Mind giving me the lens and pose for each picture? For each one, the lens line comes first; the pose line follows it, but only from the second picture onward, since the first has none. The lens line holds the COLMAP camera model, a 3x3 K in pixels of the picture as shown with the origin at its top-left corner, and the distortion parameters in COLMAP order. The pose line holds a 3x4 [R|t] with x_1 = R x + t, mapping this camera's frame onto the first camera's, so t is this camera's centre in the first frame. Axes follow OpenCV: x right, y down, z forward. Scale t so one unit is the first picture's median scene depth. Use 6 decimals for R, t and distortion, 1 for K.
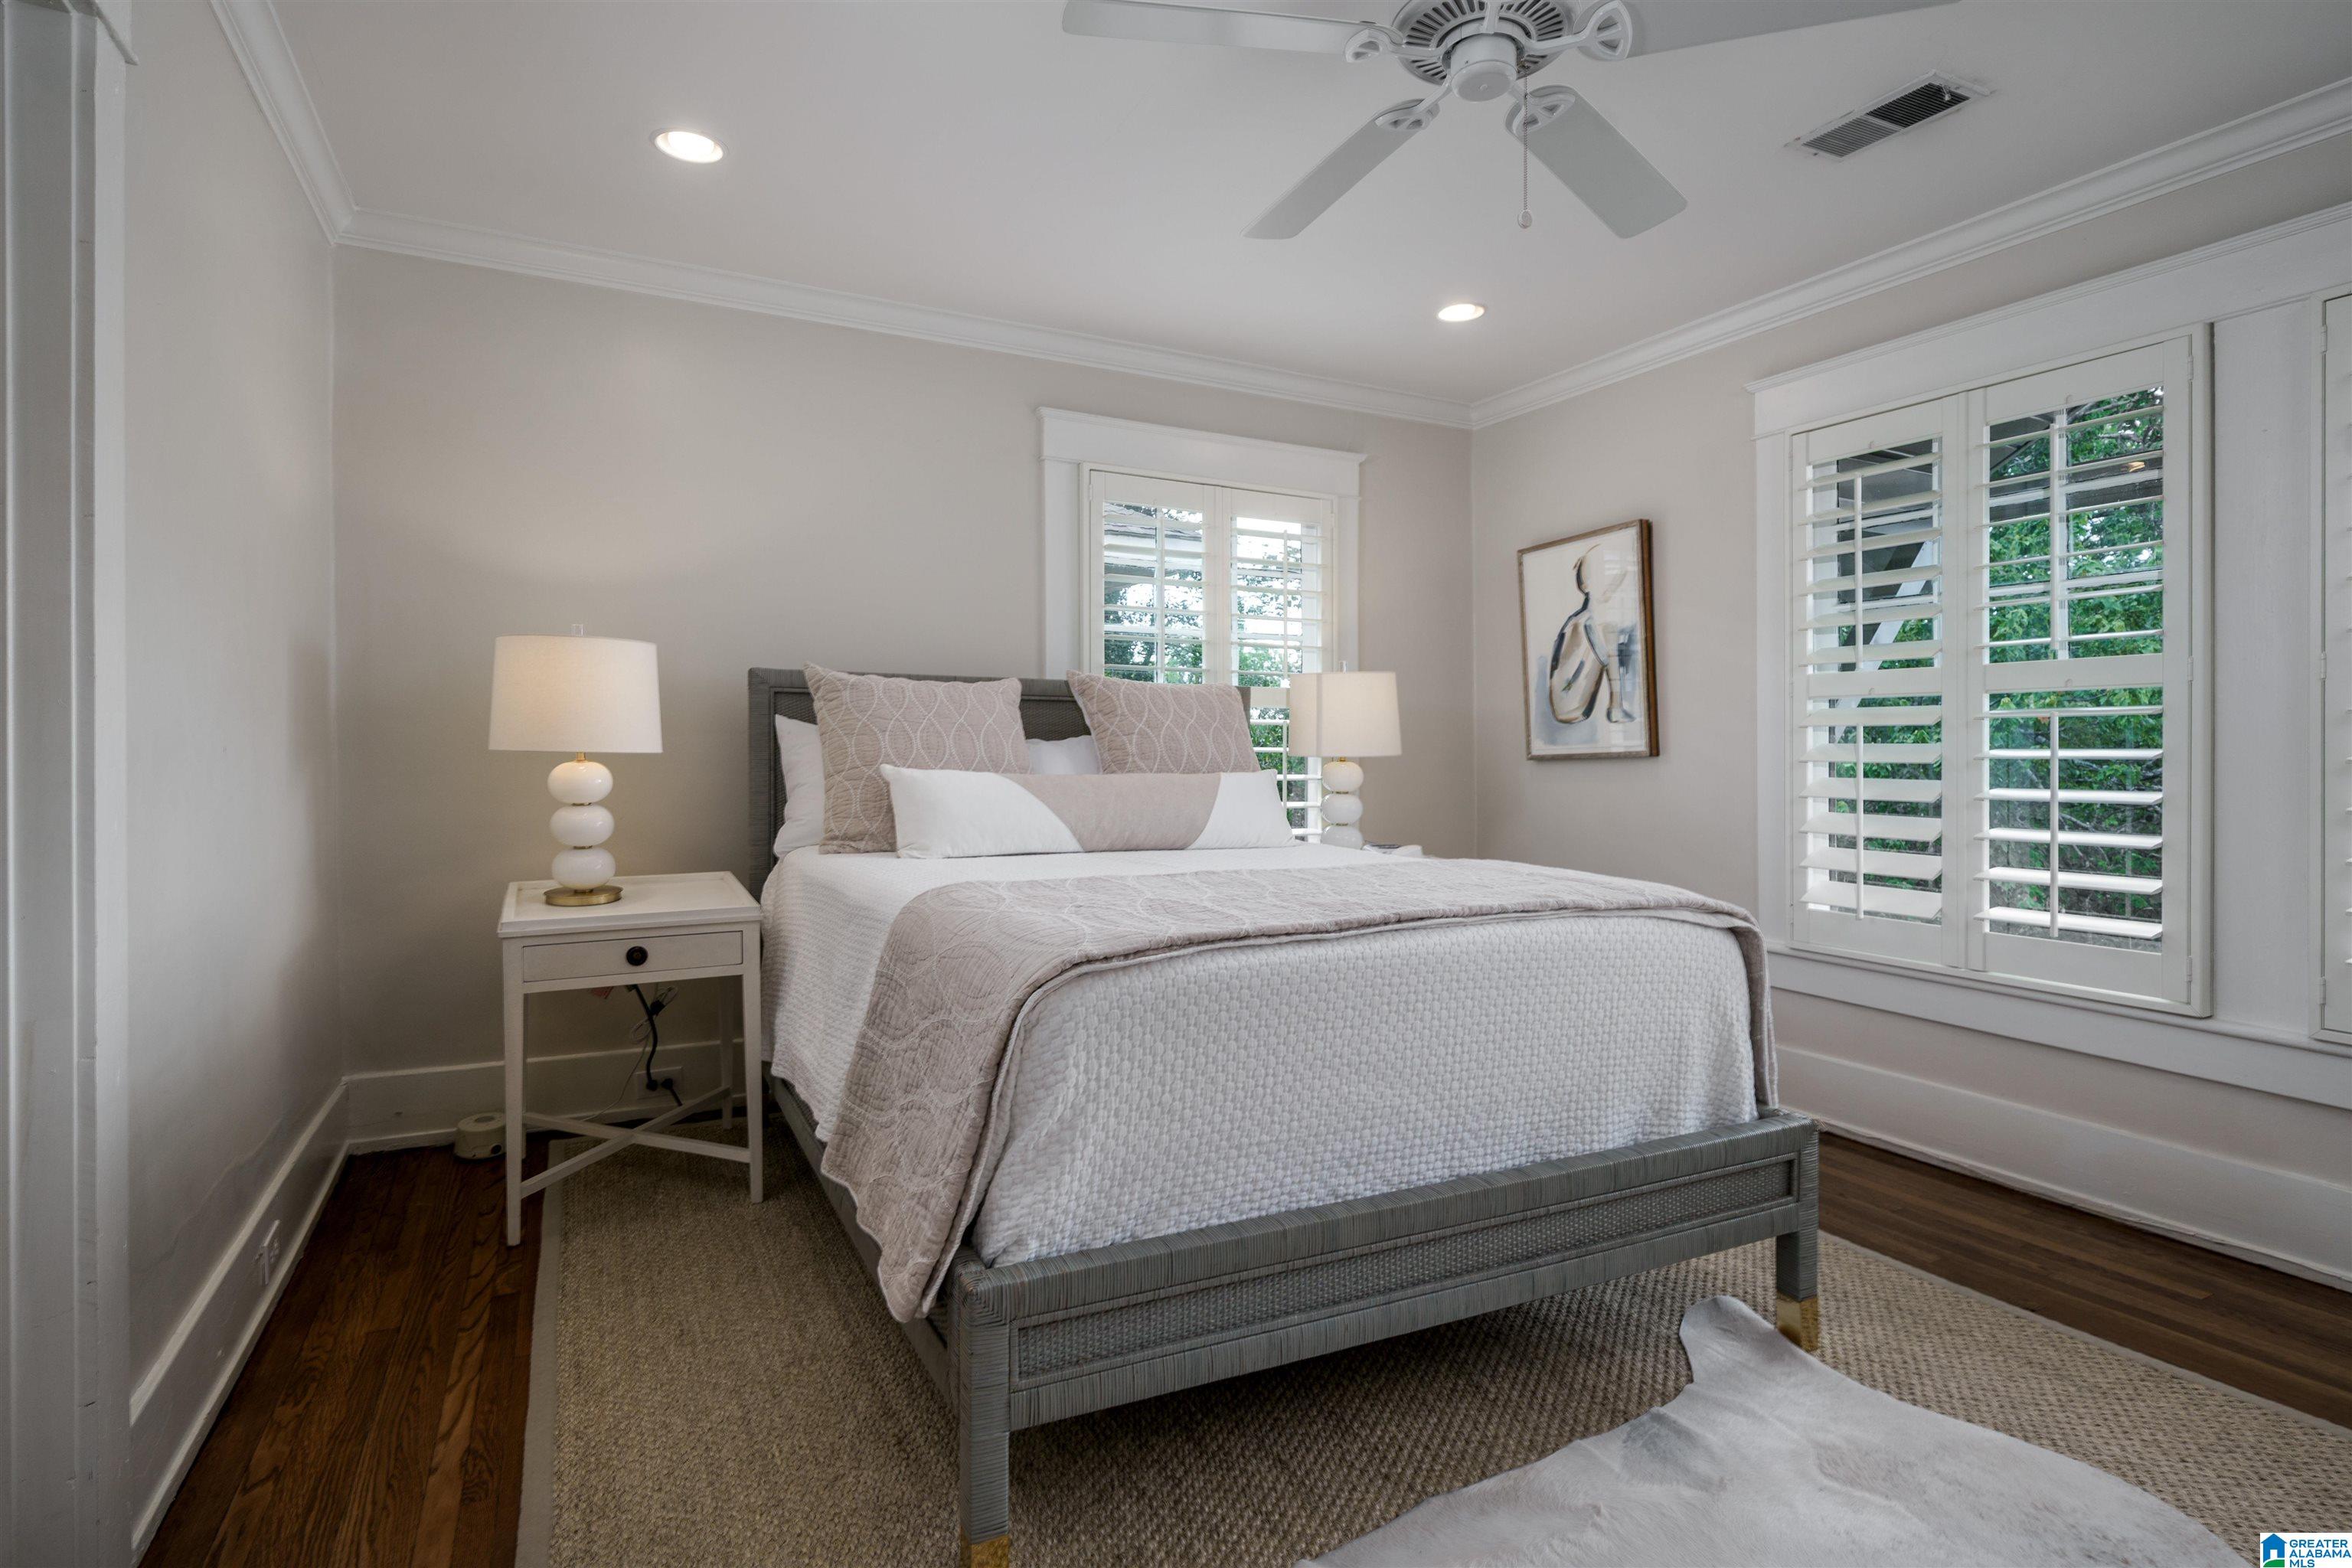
lens RADIAL K [[1213.7, 0, 1178.7], [0, 1213.7, 764.2], [0, 0, 1]] dist [0.003543, -0.000530]
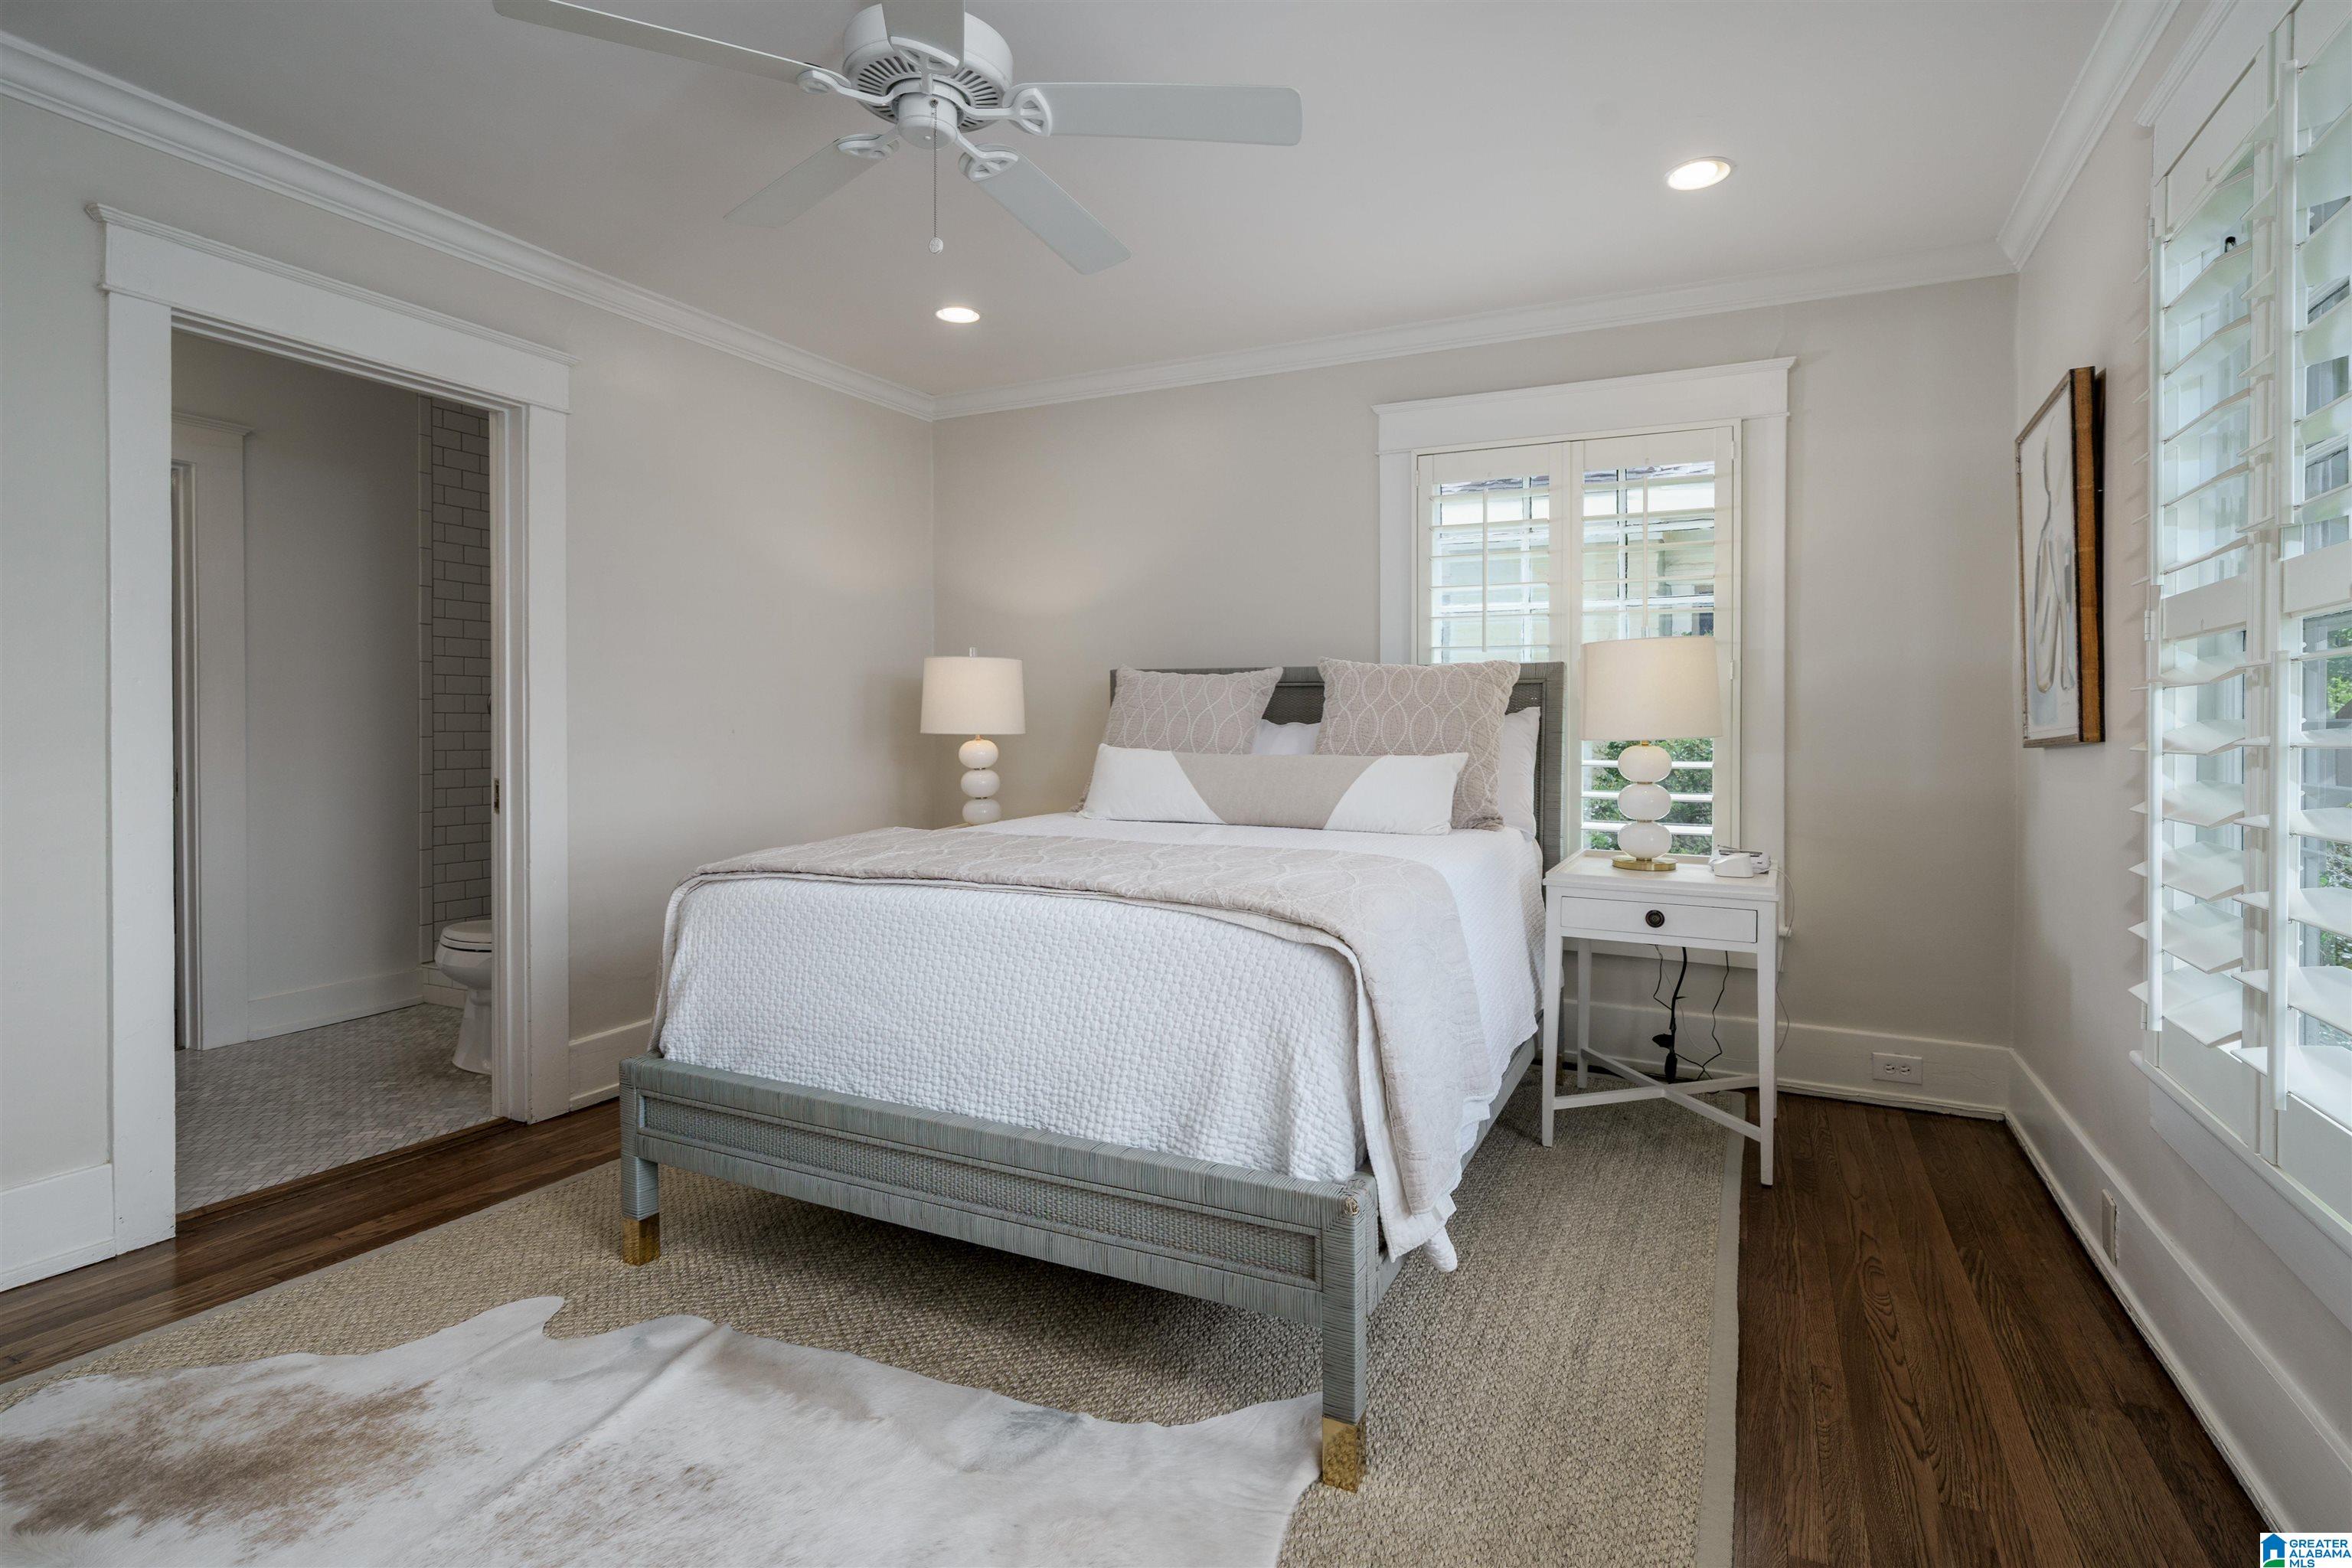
lens RADIAL K [[1146.9, 0, 1179.2], [0, 1146.9, 769.7], [0, 0, 1]] dist [0.004174, 0.000266]
pose [[0.599815, 0.026778, -0.799691, 0.802689], [-0.010624, 0.999618, 0.025504, -0.003376], [0.800068, -0.006802, 0.599870, 0.359244]]
